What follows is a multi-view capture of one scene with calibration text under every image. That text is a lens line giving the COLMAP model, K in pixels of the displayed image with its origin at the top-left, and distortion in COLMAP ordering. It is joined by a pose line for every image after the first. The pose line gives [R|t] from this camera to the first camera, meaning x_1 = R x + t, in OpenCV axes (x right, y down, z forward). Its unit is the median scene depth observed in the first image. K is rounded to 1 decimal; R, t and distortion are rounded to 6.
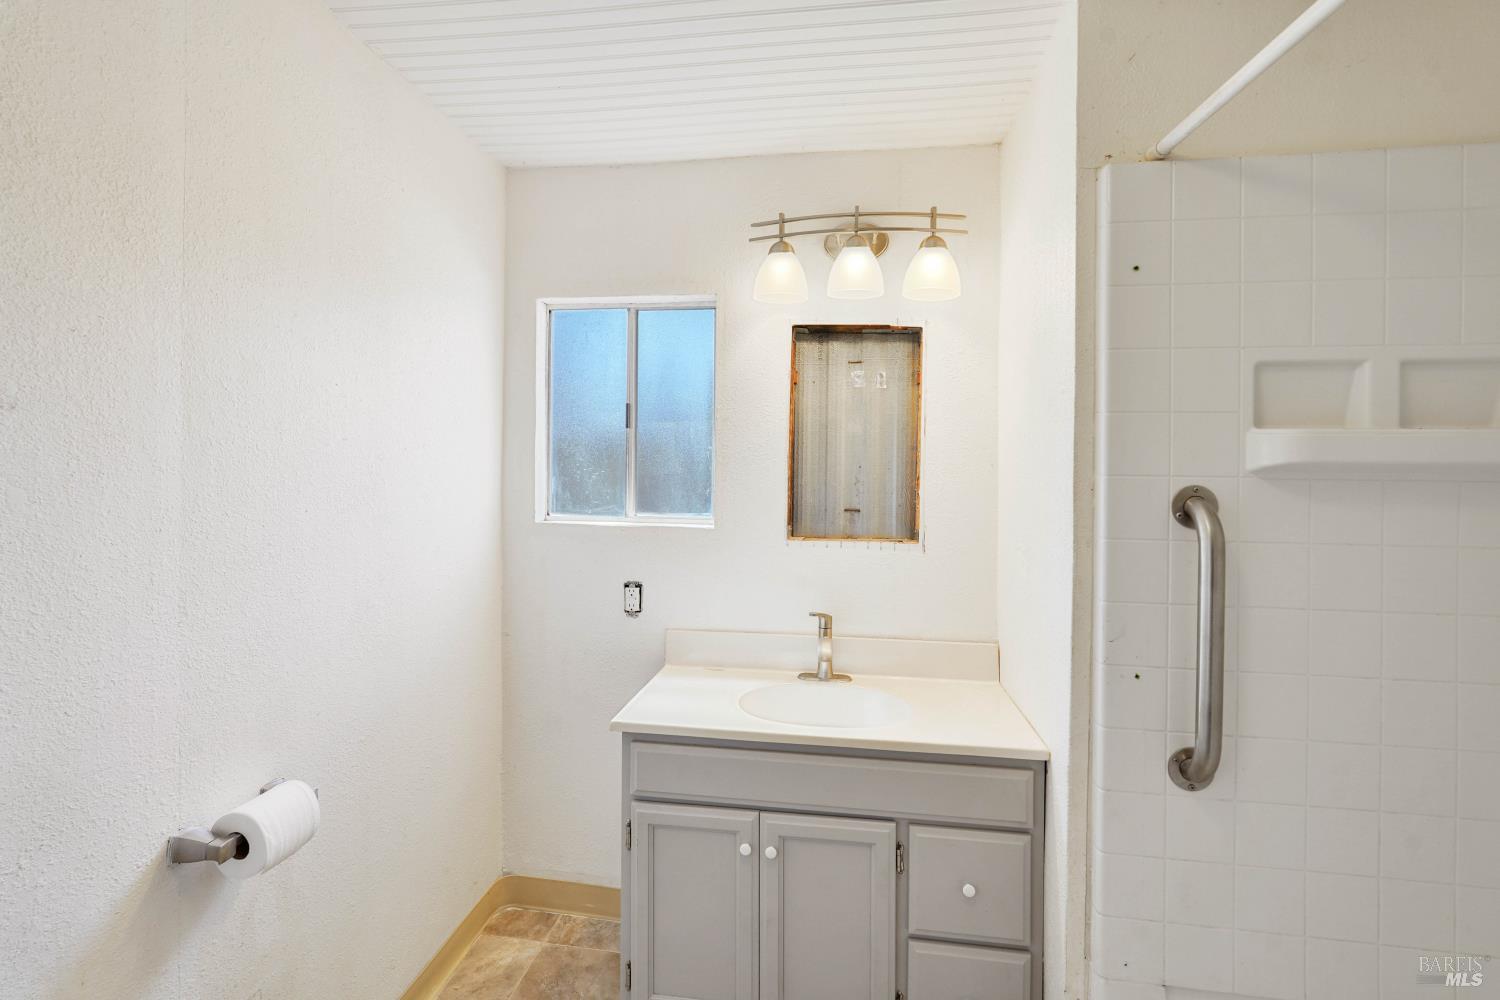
lens RADIAL K [[672.7, 0, 767.3], [0, 672.7, 458.0], [0, 0, 1]] dist [-0.013420, 0.007765]
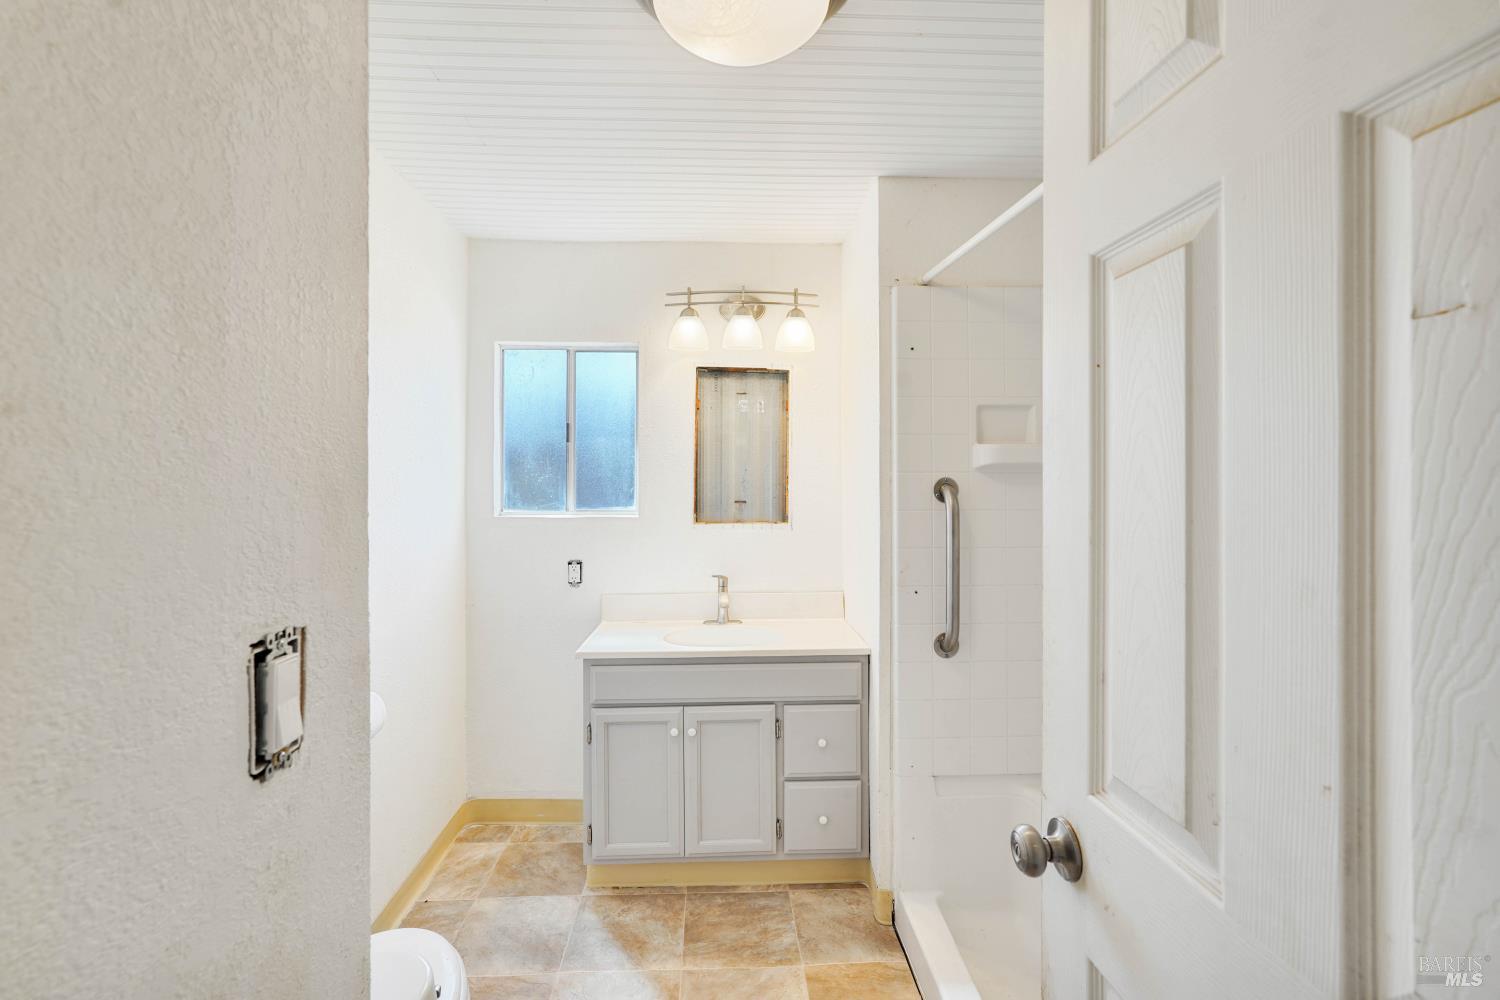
lens RADIAL K [[672.7, 0, 755.1], [0, 672.7, 469.8], [0, 0, 1]] dist [-0.013420, 0.007765]
pose [[0.985750, -0.012824, 0.167729, -0.081476], [0.011133, 0.999877, 0.011017, -0.001795], [-0.167850, -0.008993, 0.985772, -0.392443]]
